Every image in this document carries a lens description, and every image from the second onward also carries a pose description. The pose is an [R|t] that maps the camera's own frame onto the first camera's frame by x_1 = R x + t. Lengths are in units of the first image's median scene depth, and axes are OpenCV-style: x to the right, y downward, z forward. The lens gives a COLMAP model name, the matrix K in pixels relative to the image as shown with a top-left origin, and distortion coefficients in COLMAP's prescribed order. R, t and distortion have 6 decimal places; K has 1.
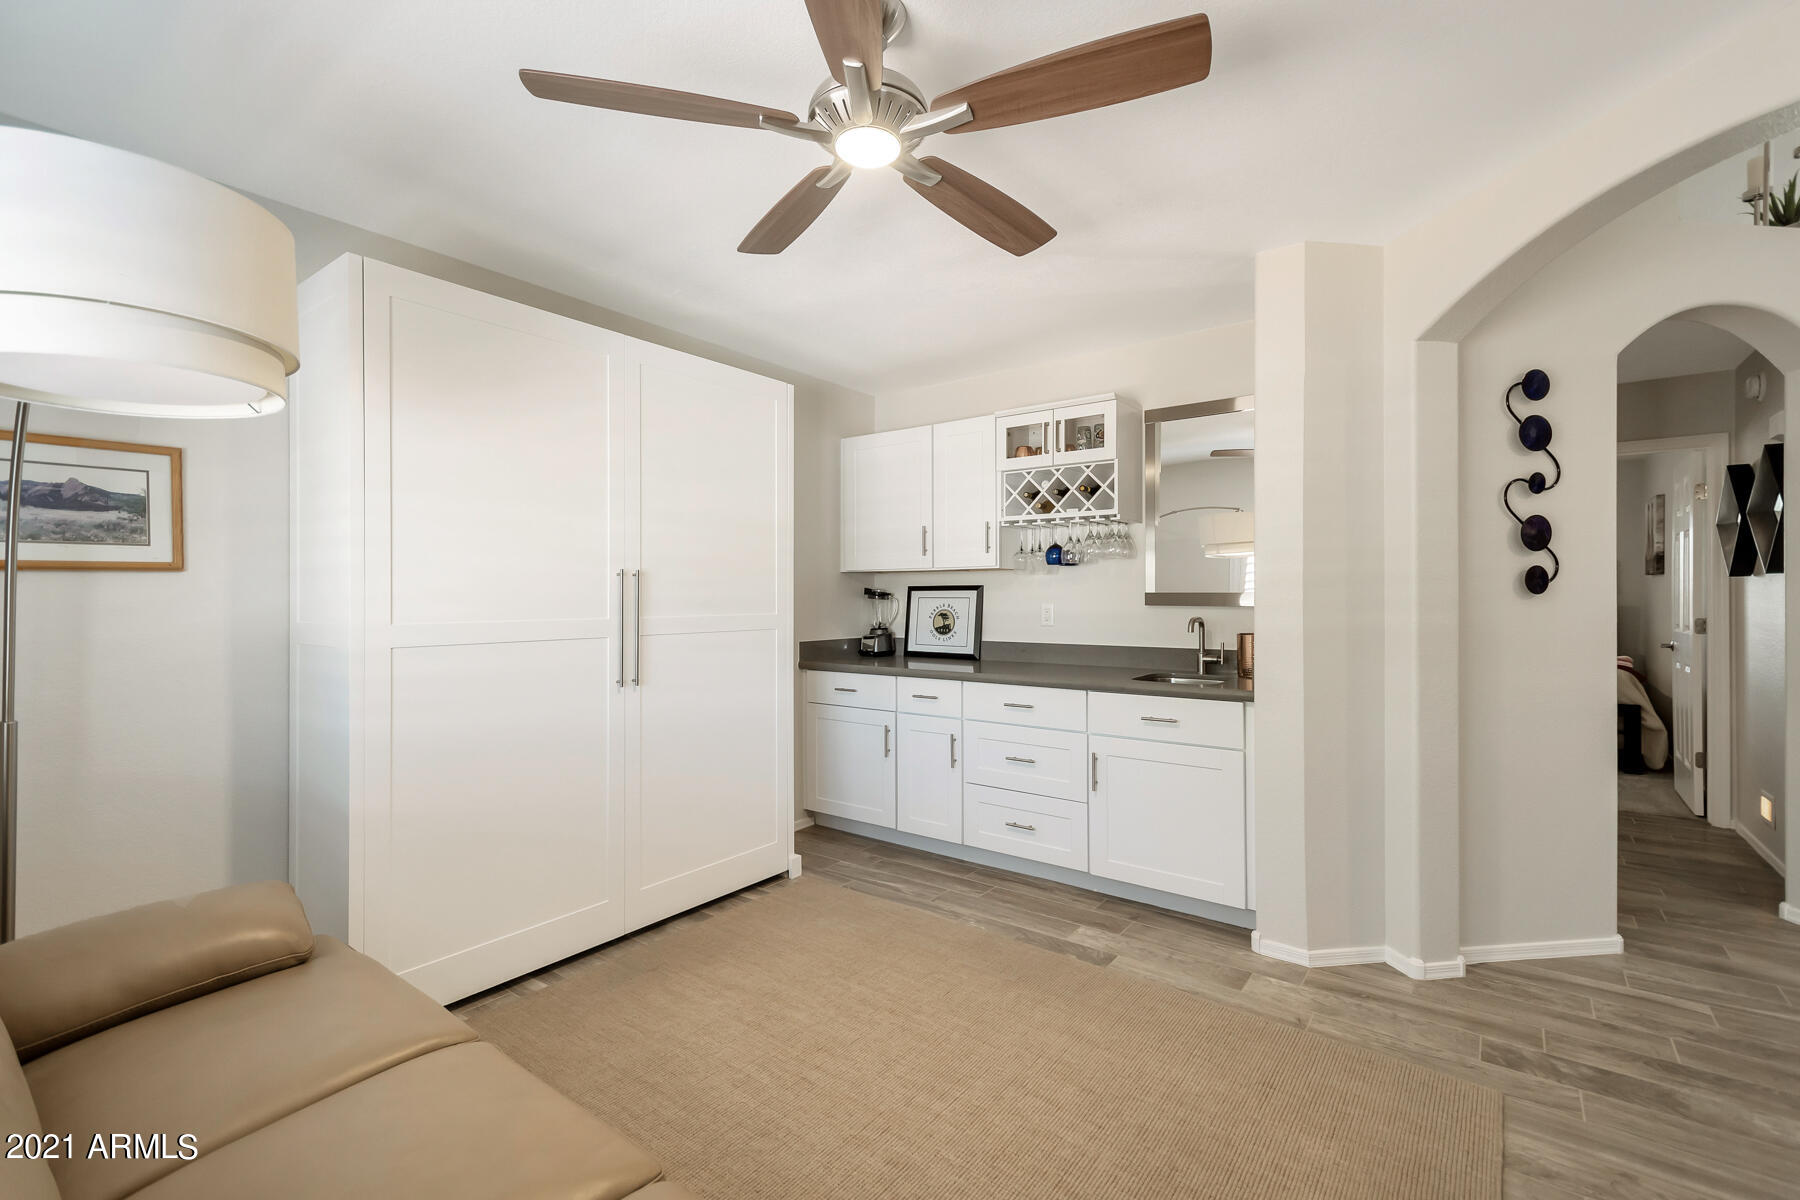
lens RADIAL K [[792.5, 0, 900.5], [0, 792.5, 596.7], [0, 0, 1]] dist [0.007991, -0.001078]
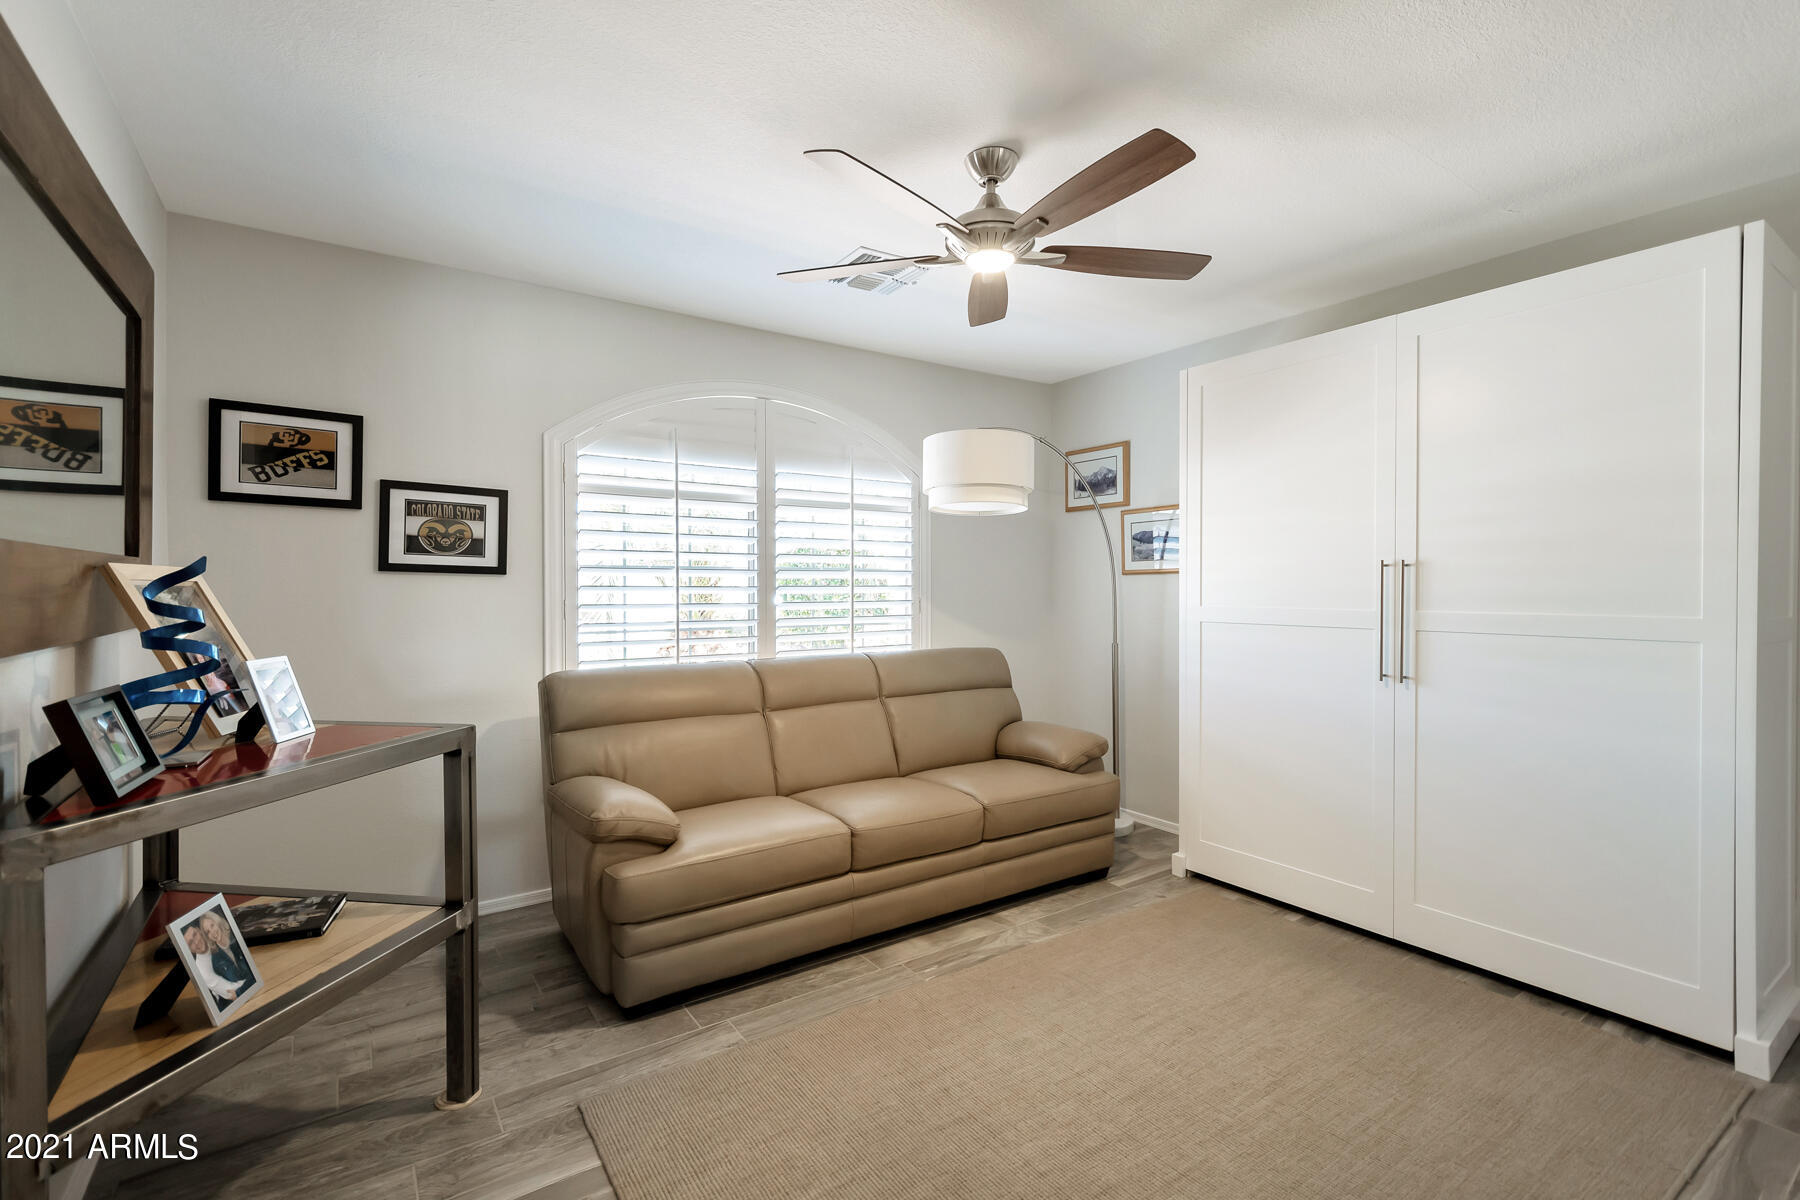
lens RADIAL K [[792.5, 0, 891.9], [0, 792.5, 591.2], [0, 0, 1]] dist [0.007991, -0.001078]
pose [[-0.314571, 0.015667, -0.949105, 0.749602], [0.005442, 0.999877, 0.014701, -0.014124], [0.949218, -0.000541, -0.314618, 0.720911]]
